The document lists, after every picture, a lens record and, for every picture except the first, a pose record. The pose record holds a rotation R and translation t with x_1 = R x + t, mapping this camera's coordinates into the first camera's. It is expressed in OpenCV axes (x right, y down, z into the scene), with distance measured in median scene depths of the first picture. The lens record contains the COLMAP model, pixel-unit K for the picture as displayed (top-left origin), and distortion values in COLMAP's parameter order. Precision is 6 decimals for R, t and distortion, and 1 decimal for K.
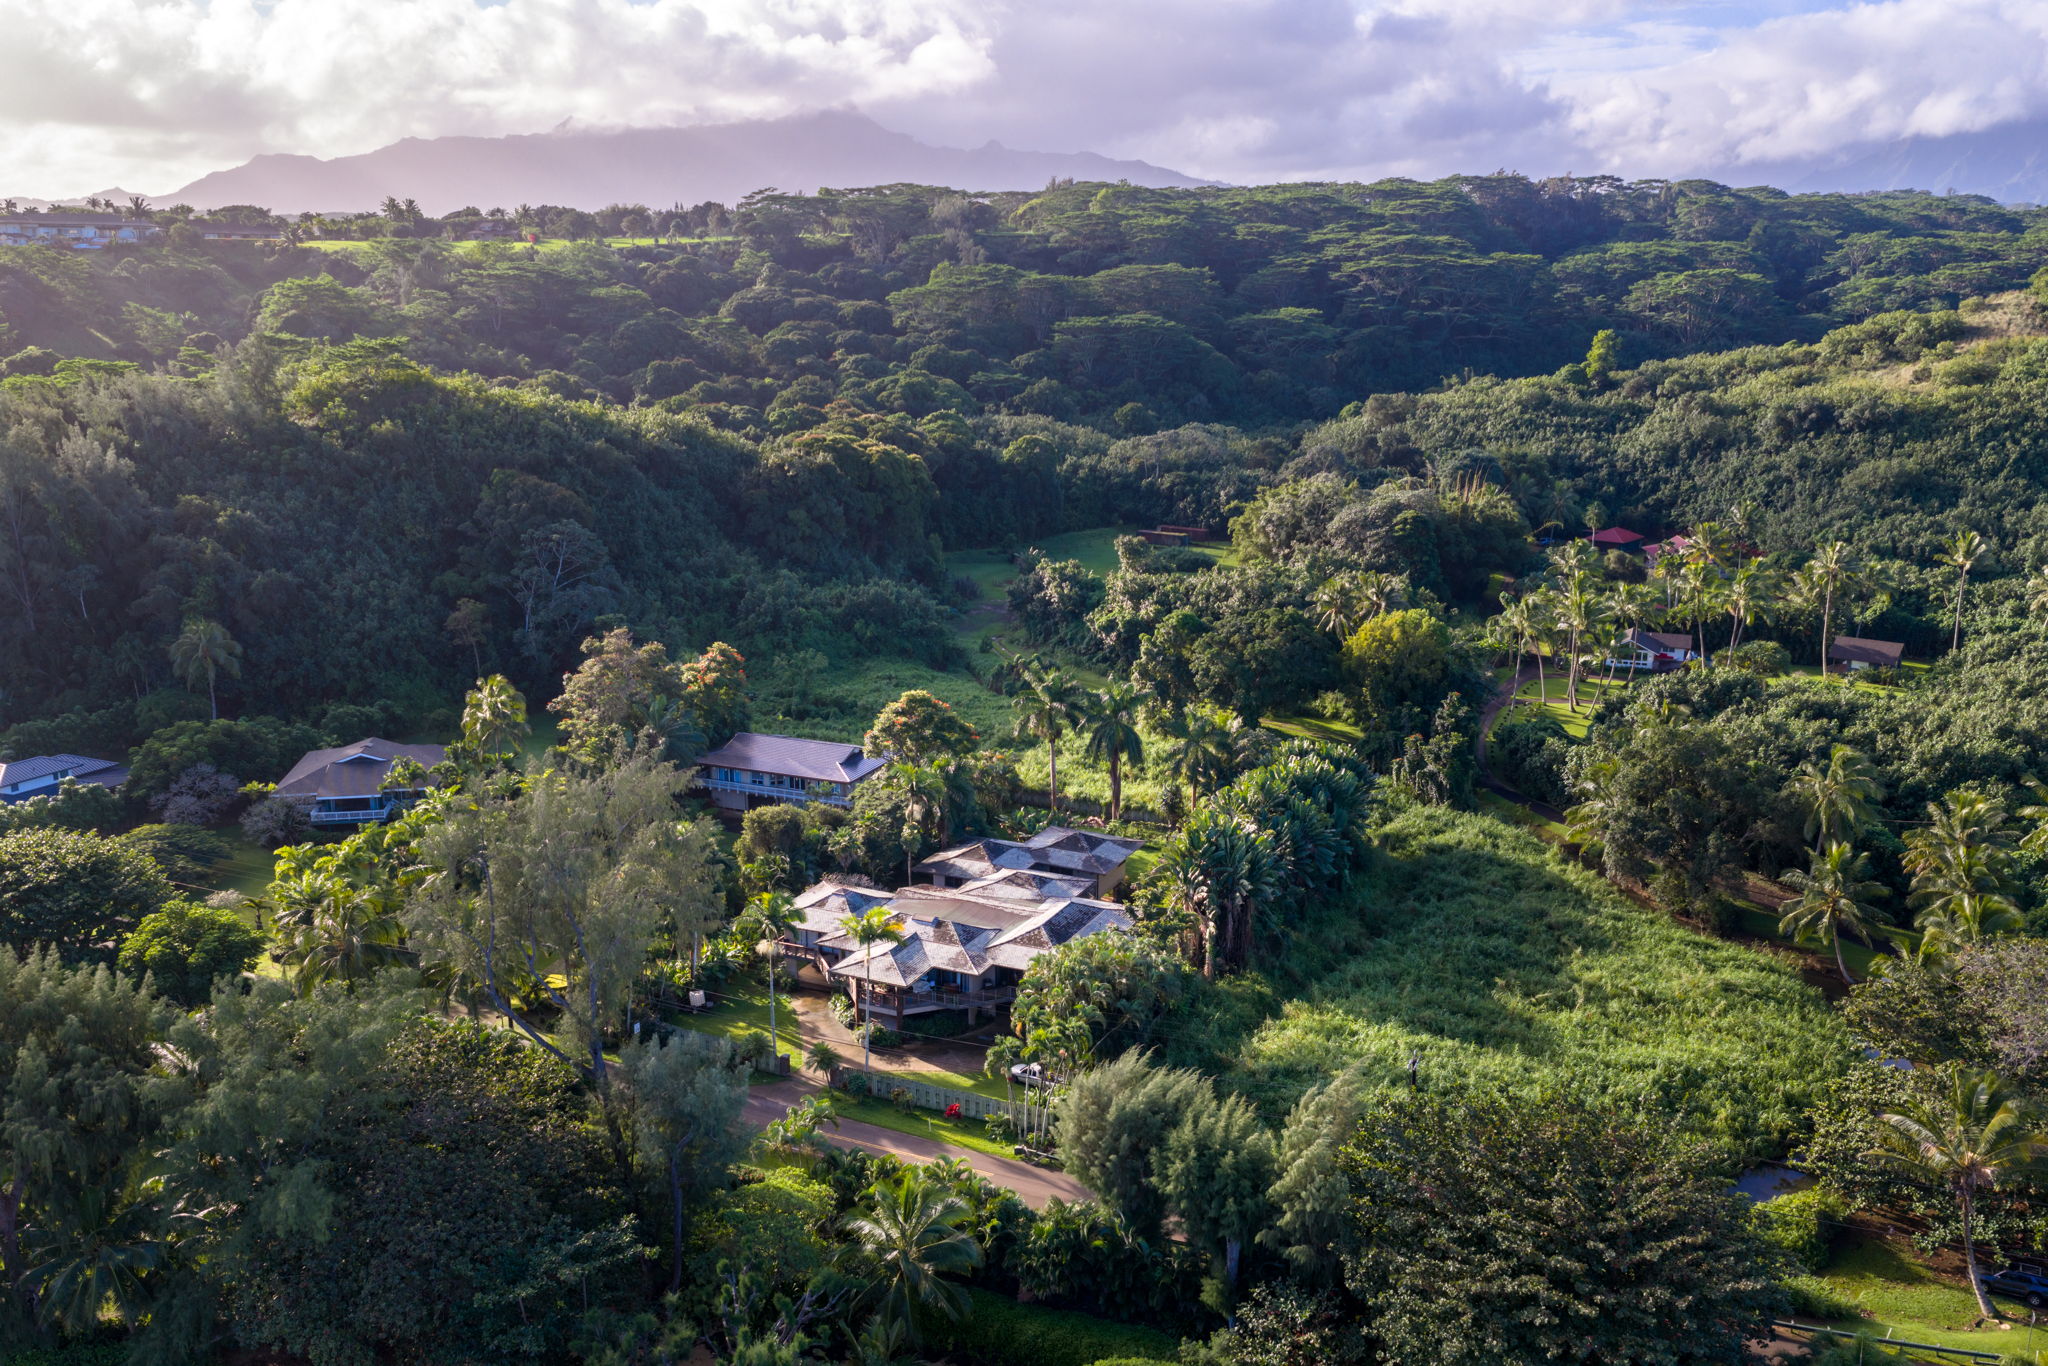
lens RADIAL K [[1681.7, 0, 1024.0], [0, 1681.7, 683.0], [0, 0, 1]] dist [0.027762, 0.005236]
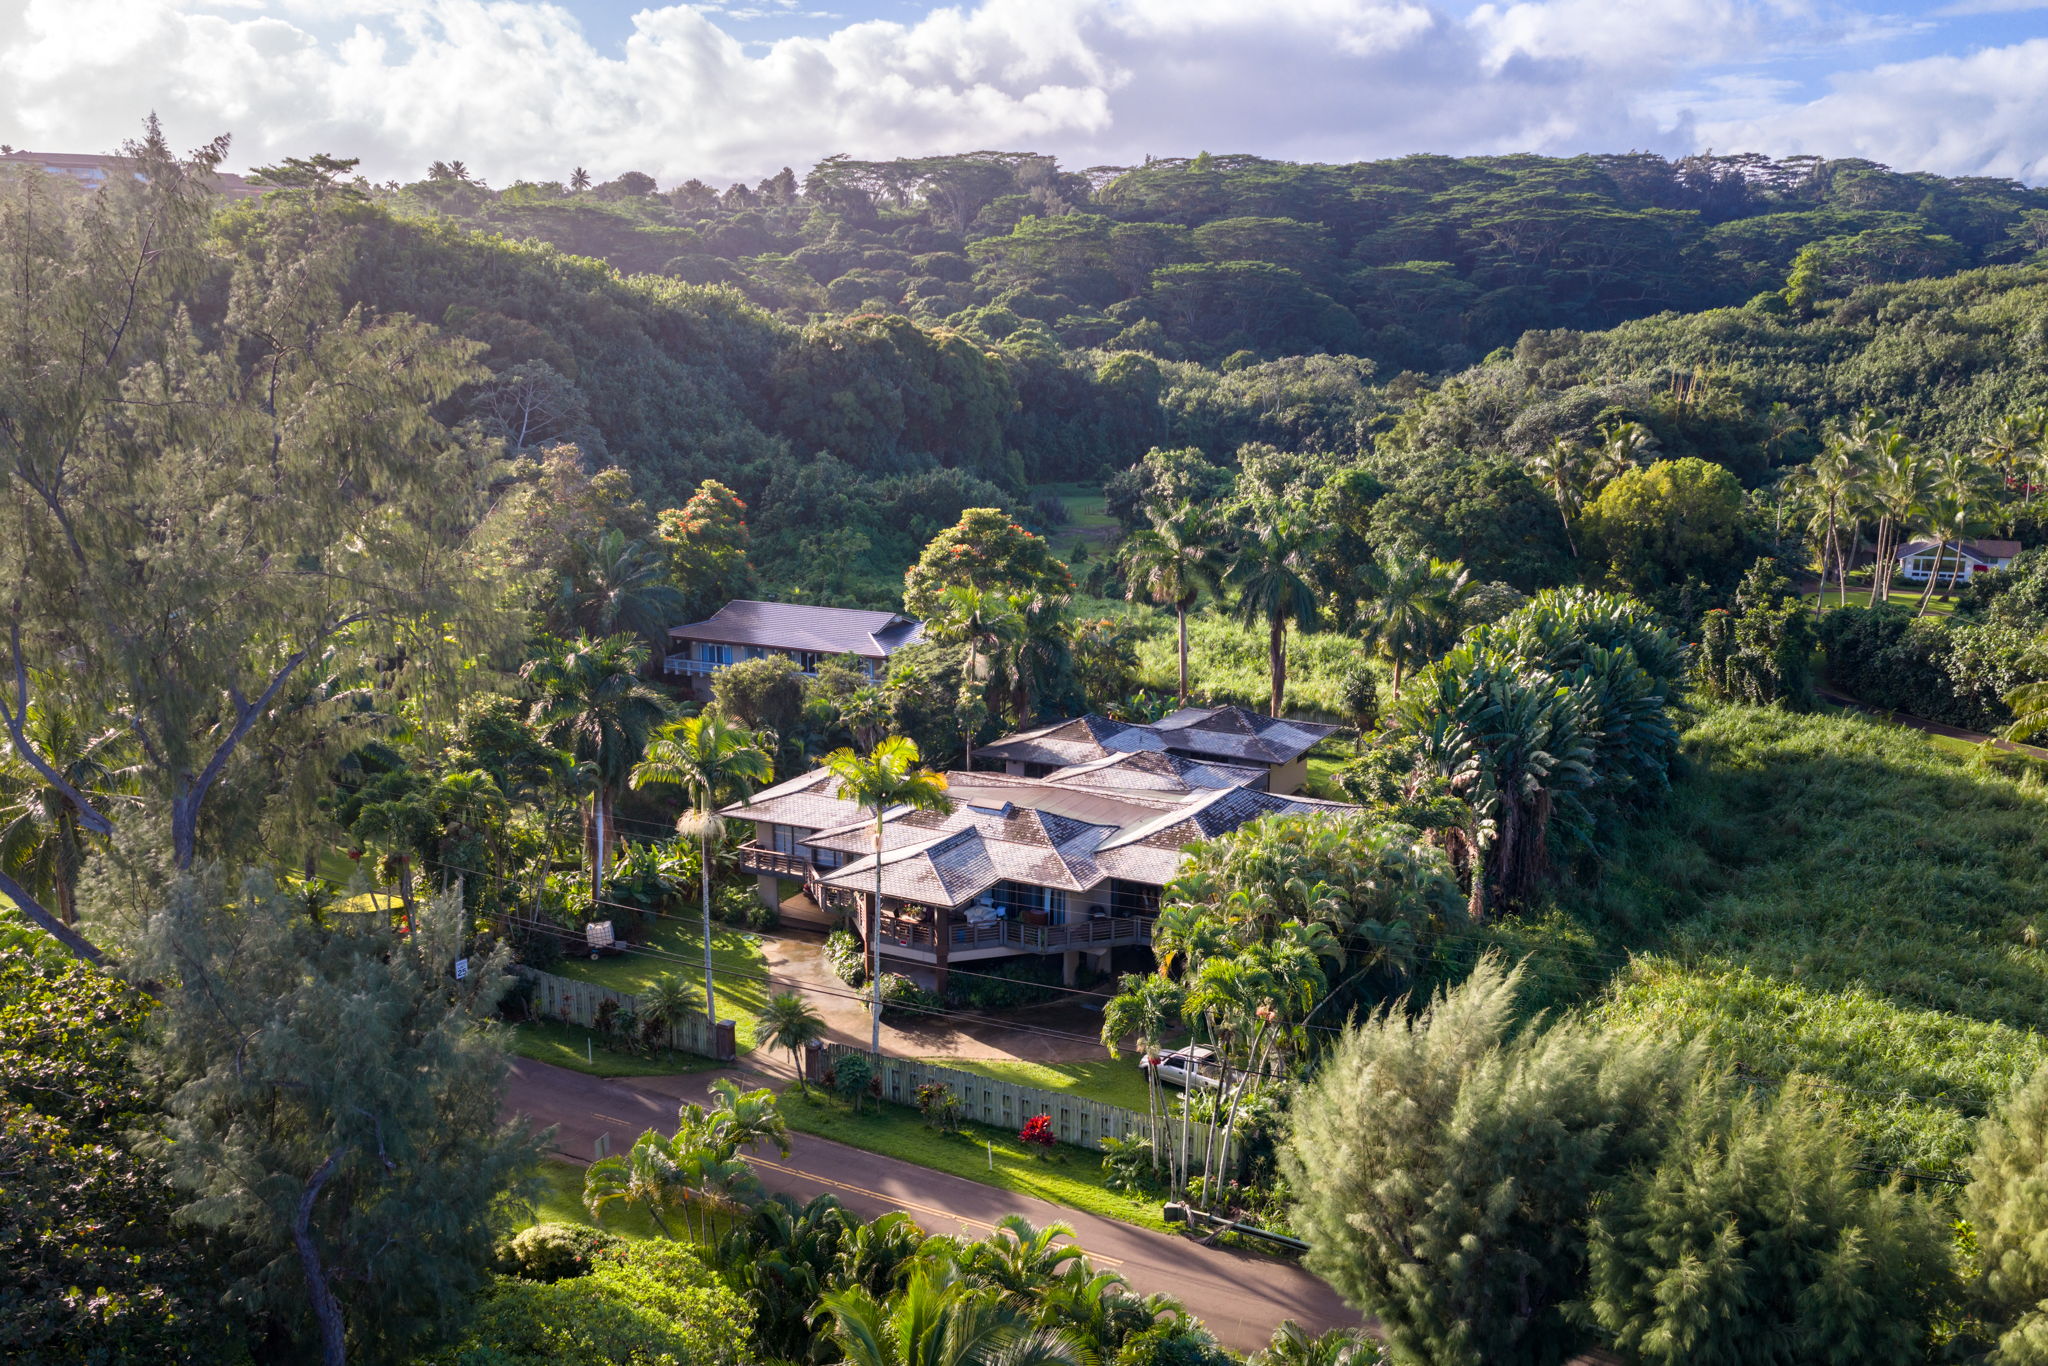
lens RADIAL K [[1681.7, 0, 1024.0], [0, 1681.7, 683.0], [0, 0, 1]] dist [0.027762, 0.005236]
pose [[0.998826, 0.010340, -0.047322, -0.016203], [-0.011781, 0.999472, -0.030268, 0.093997], [0.046985, 0.030790, 0.998421, 0.340822]]
